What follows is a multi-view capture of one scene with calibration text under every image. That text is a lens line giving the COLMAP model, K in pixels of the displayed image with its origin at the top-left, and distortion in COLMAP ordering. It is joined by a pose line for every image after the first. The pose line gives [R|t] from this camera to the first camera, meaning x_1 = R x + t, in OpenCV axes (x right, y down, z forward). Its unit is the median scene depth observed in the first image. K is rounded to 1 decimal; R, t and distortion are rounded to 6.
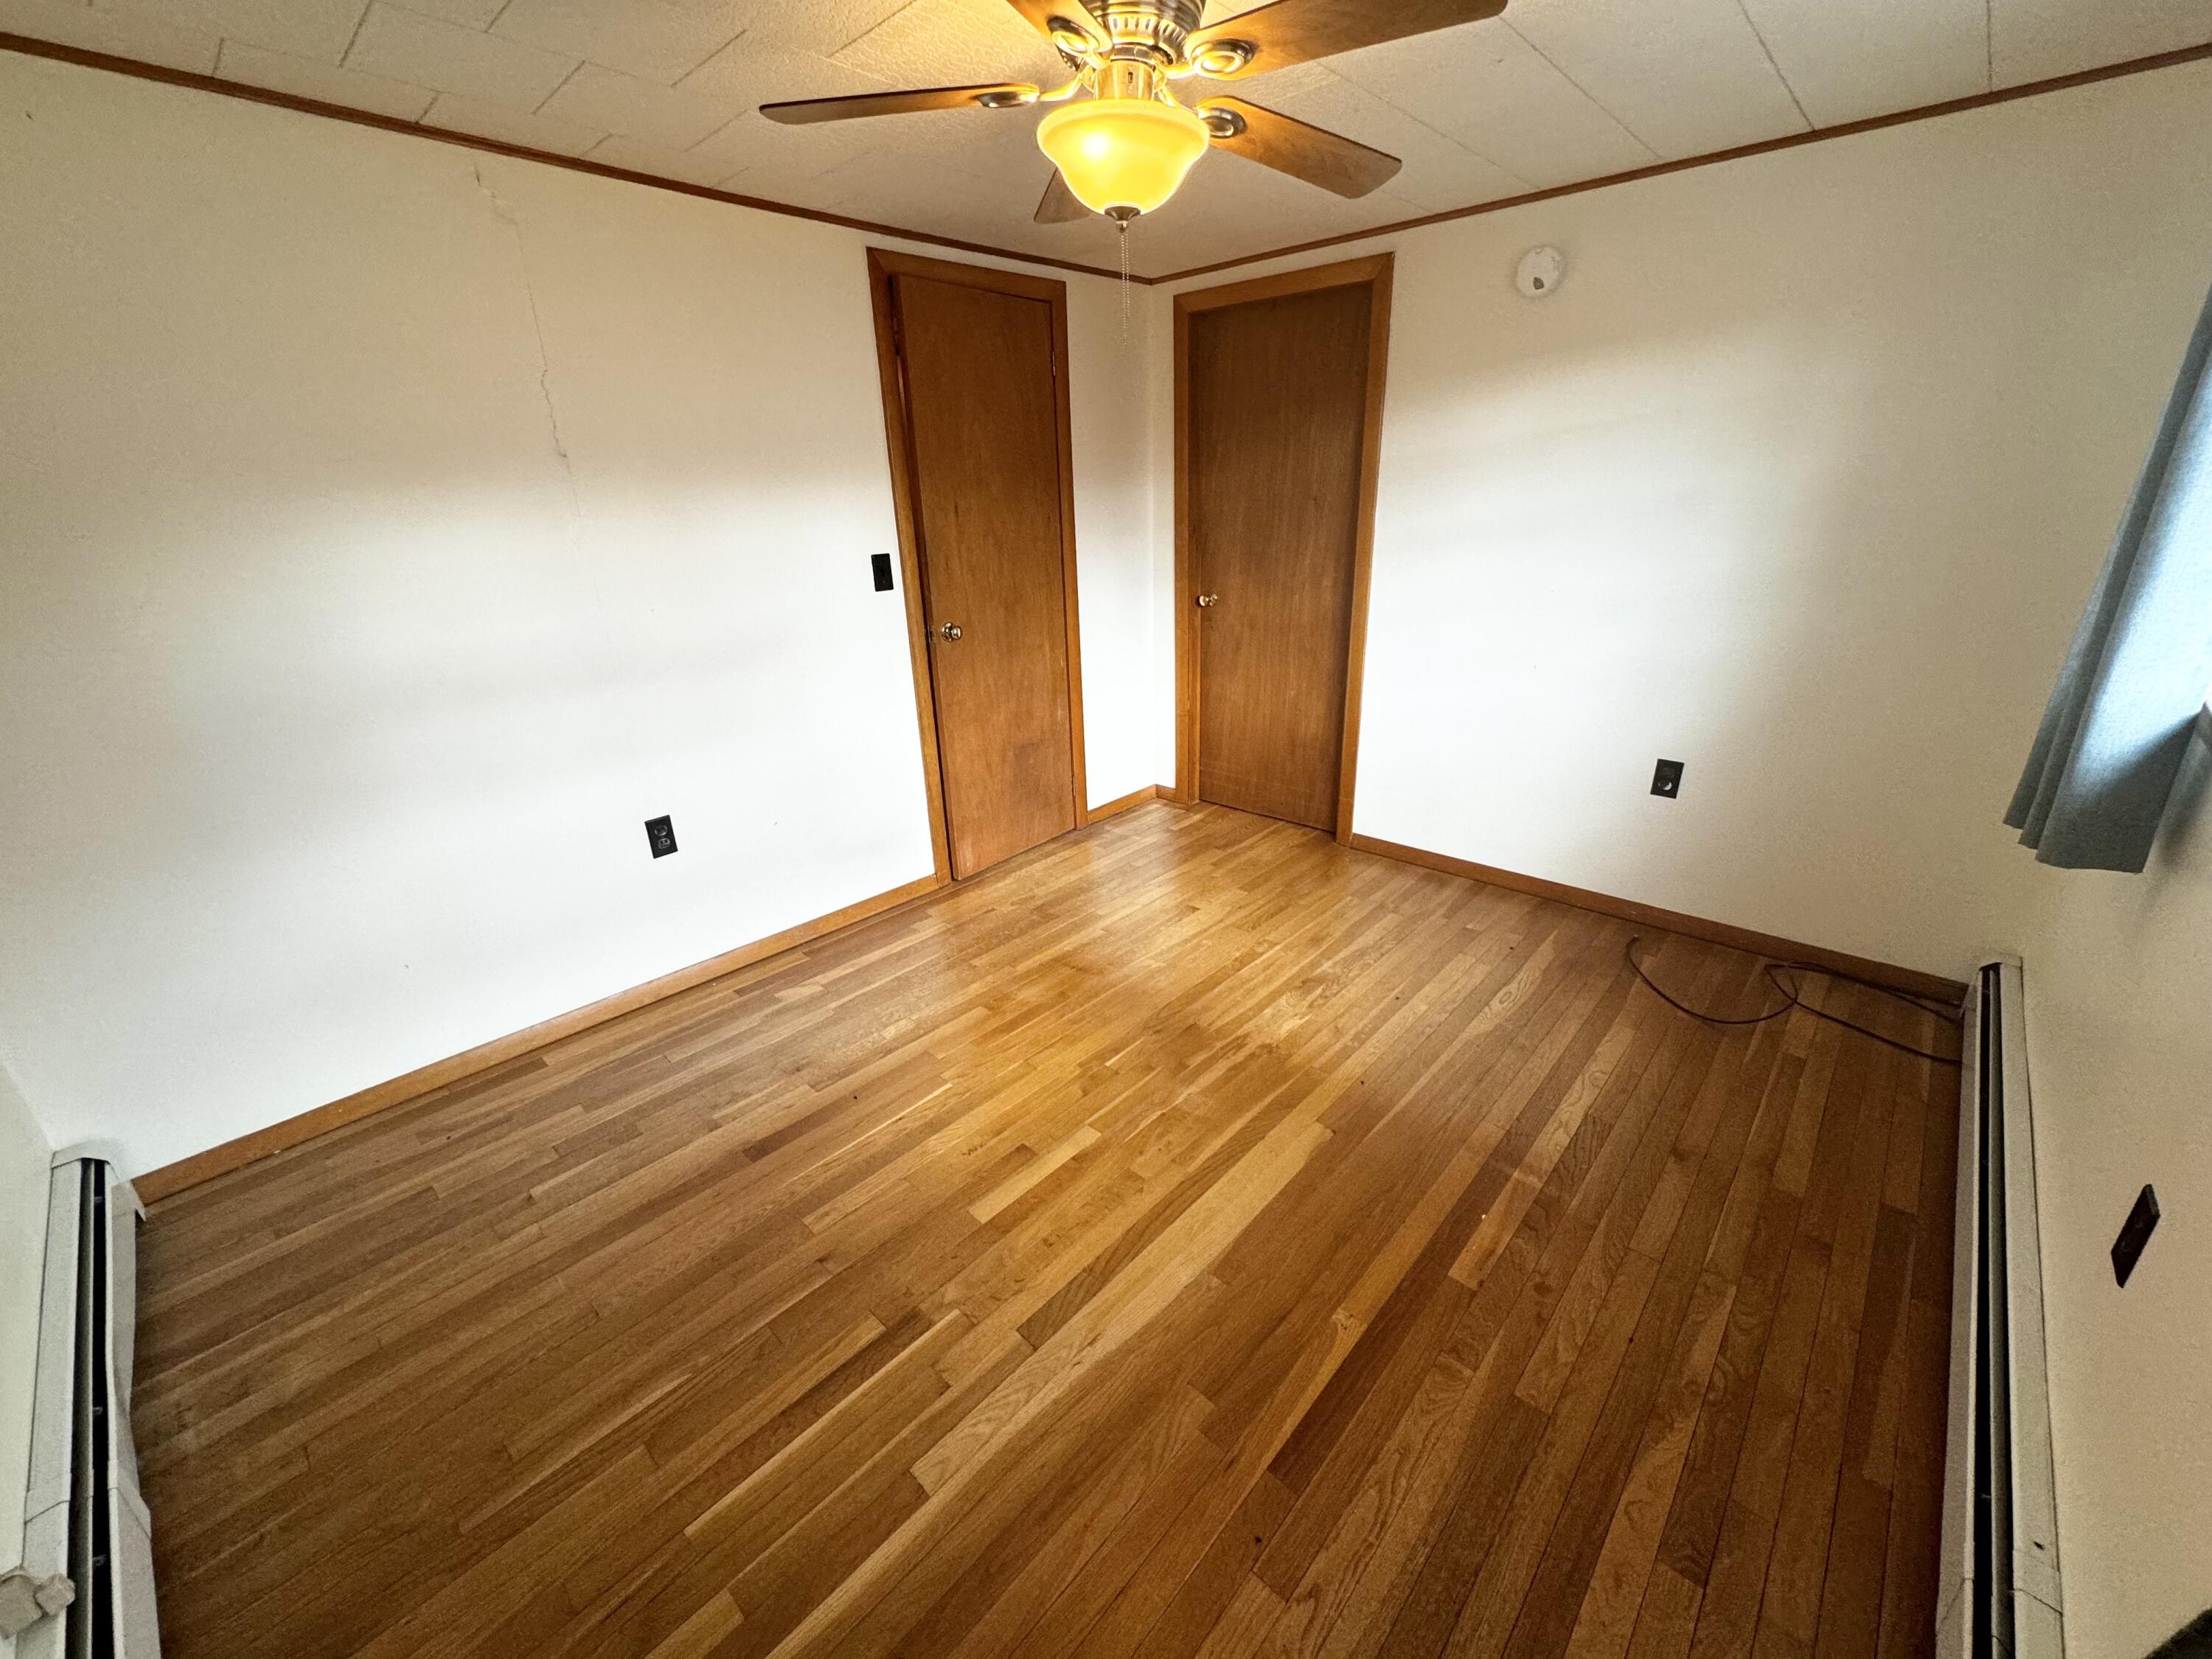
lens RADIAL K [[879.2, 0, 1106.0], [0, 879.2, 829.5], [0, 0, 1]] dist [-0.000999, -0.000049]
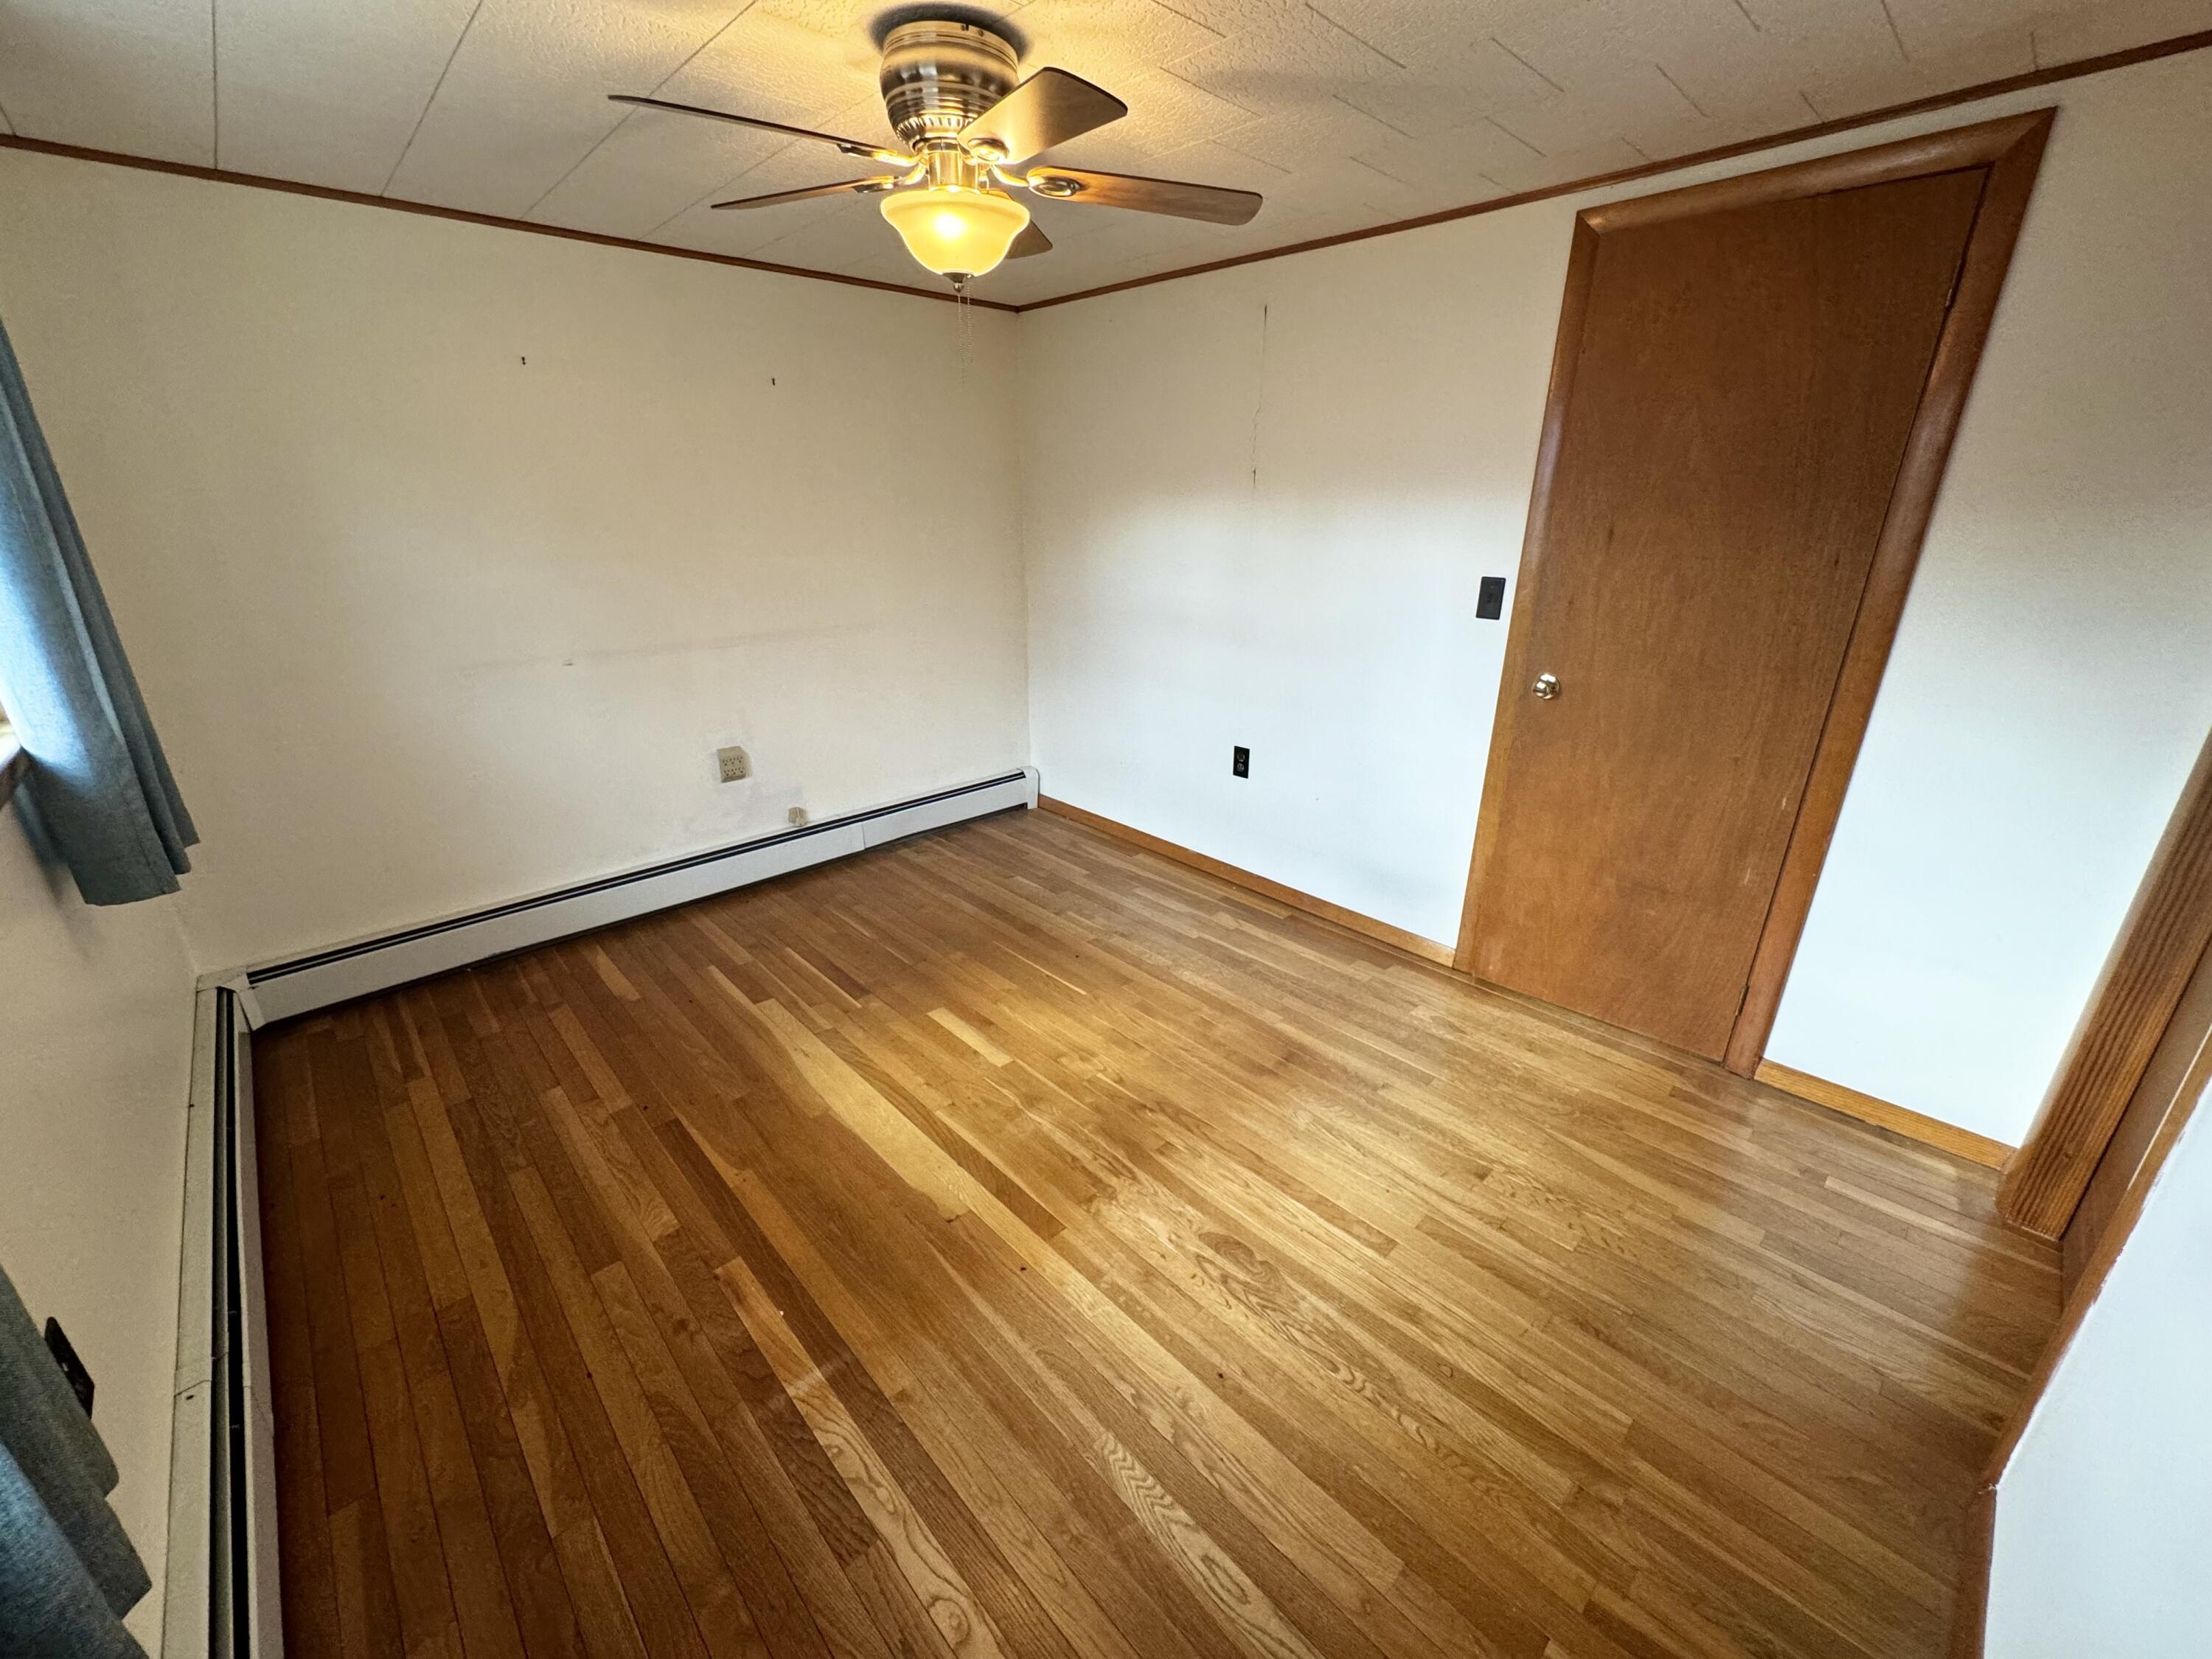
lens RADIAL K [[879.2, 0, 1106.0], [0, 879.2, 829.5], [0, 0, 1]] dist [-0.000999, -0.000049]
pose [[-0.066420, 0.376674, -0.923962, 0.873686], [-0.364356, 0.852904, 0.373898, -0.374334], [0.928888, 0.361486, 0.080594, 0.868874]]
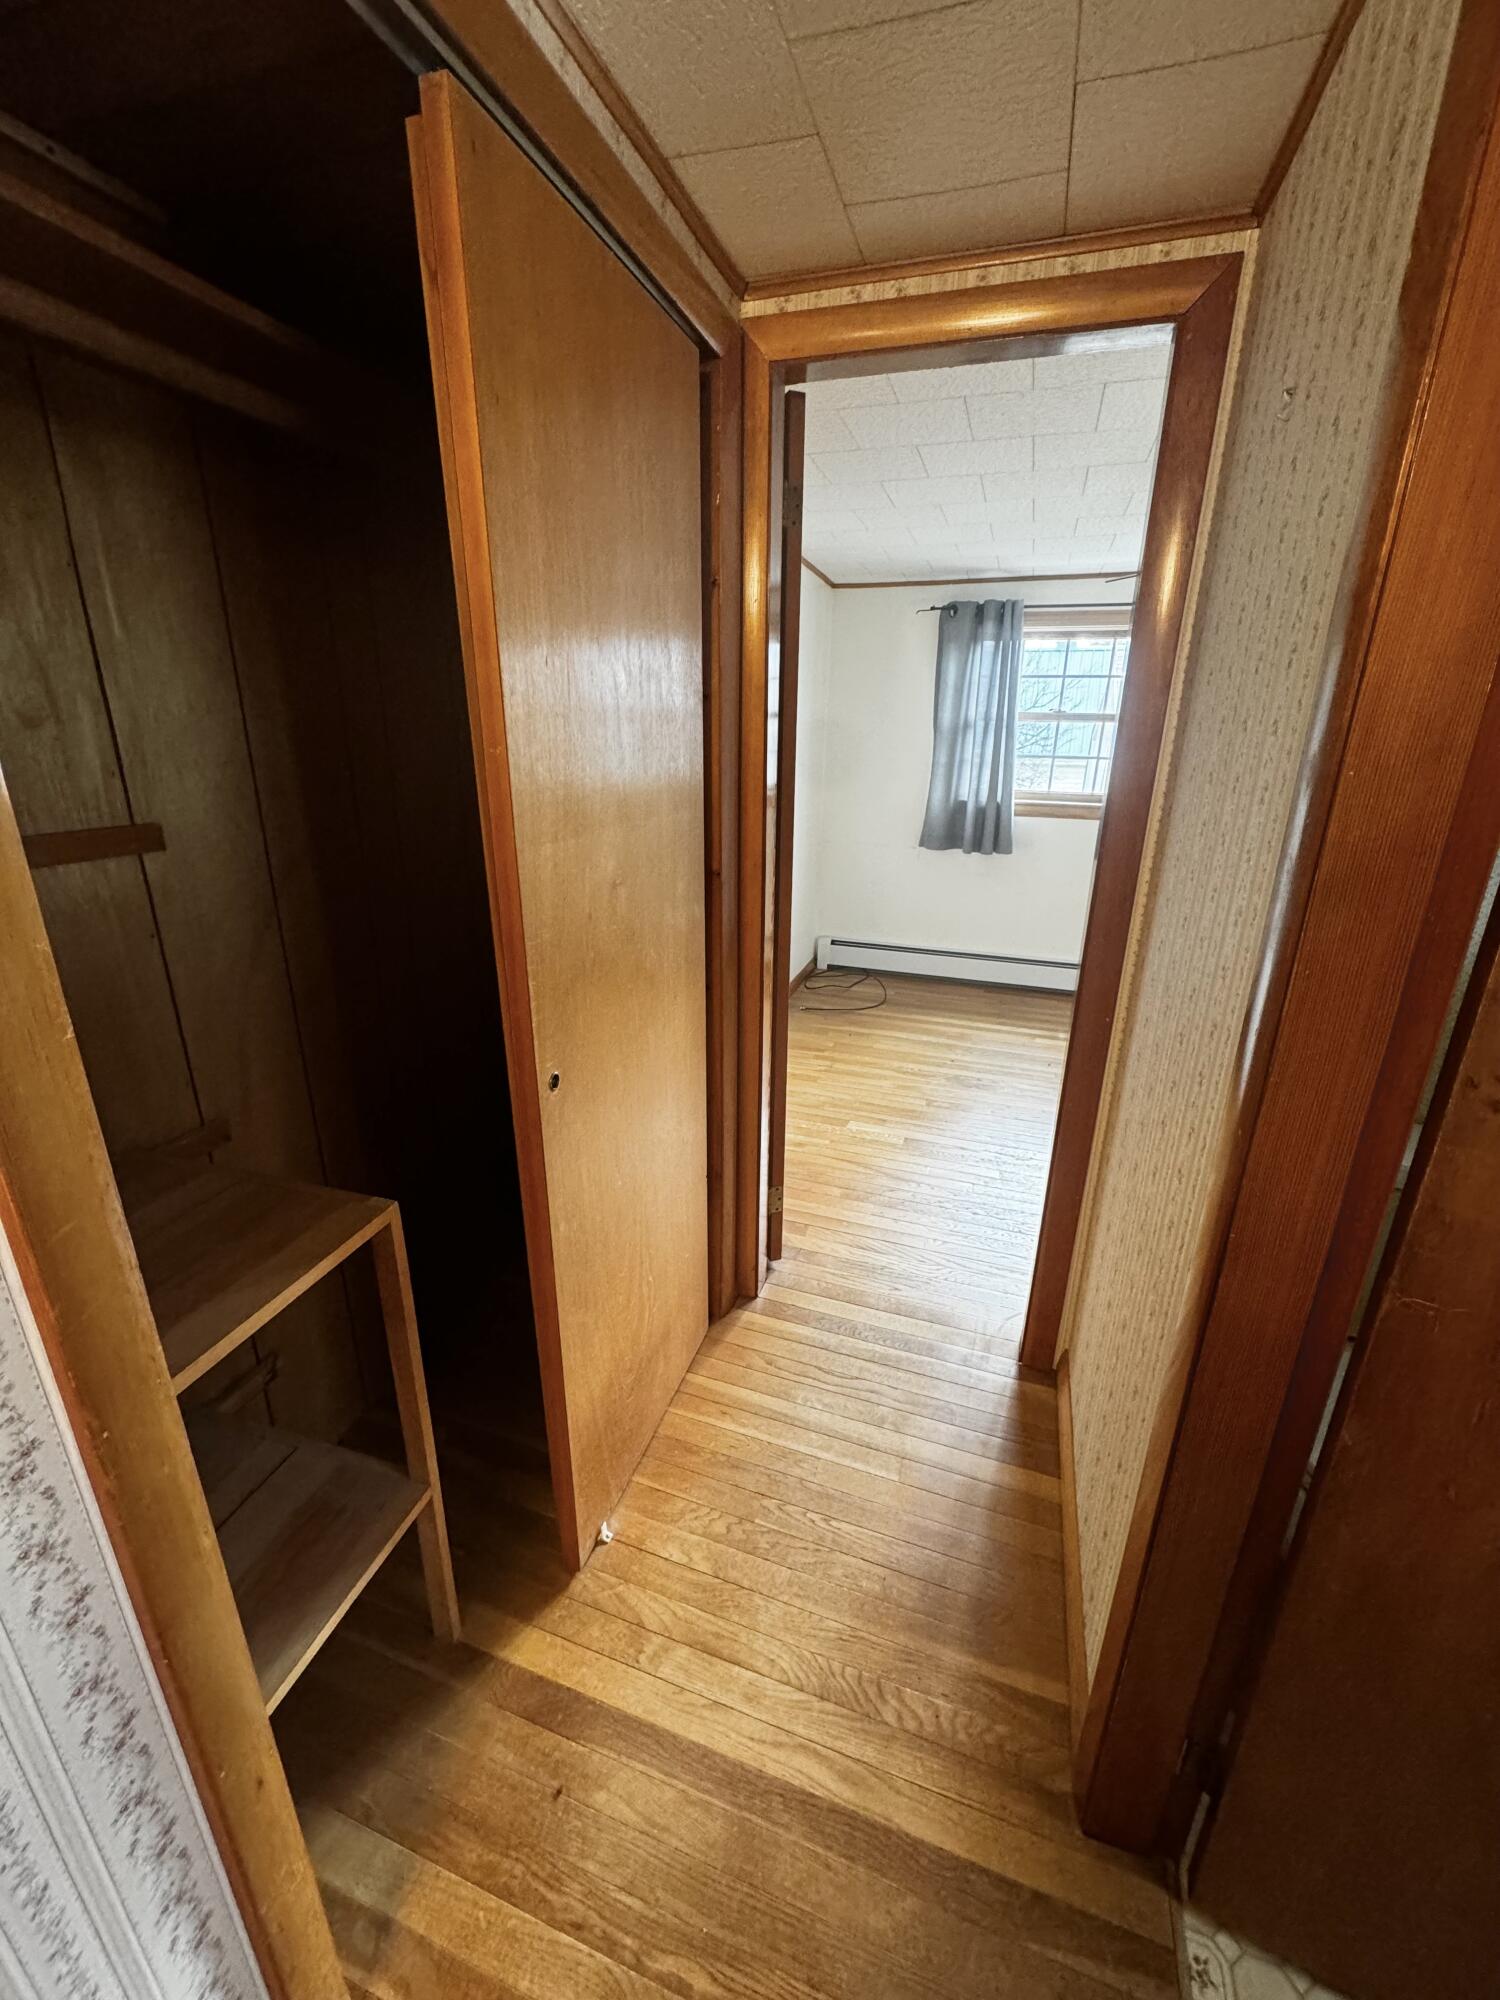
lens RADIAL K [[795.0, 0, 750.0], [0, 795.0, 1000.0], [0, 0, 1]] dist [-0.000999, -0.000049]
pose [[-0.413334, -0.273396, 0.868568, -0.844328], [0.335392, 0.841092, 0.424354, -0.725427], [-0.846562, 0.466710, -0.255957, 1.887110]]
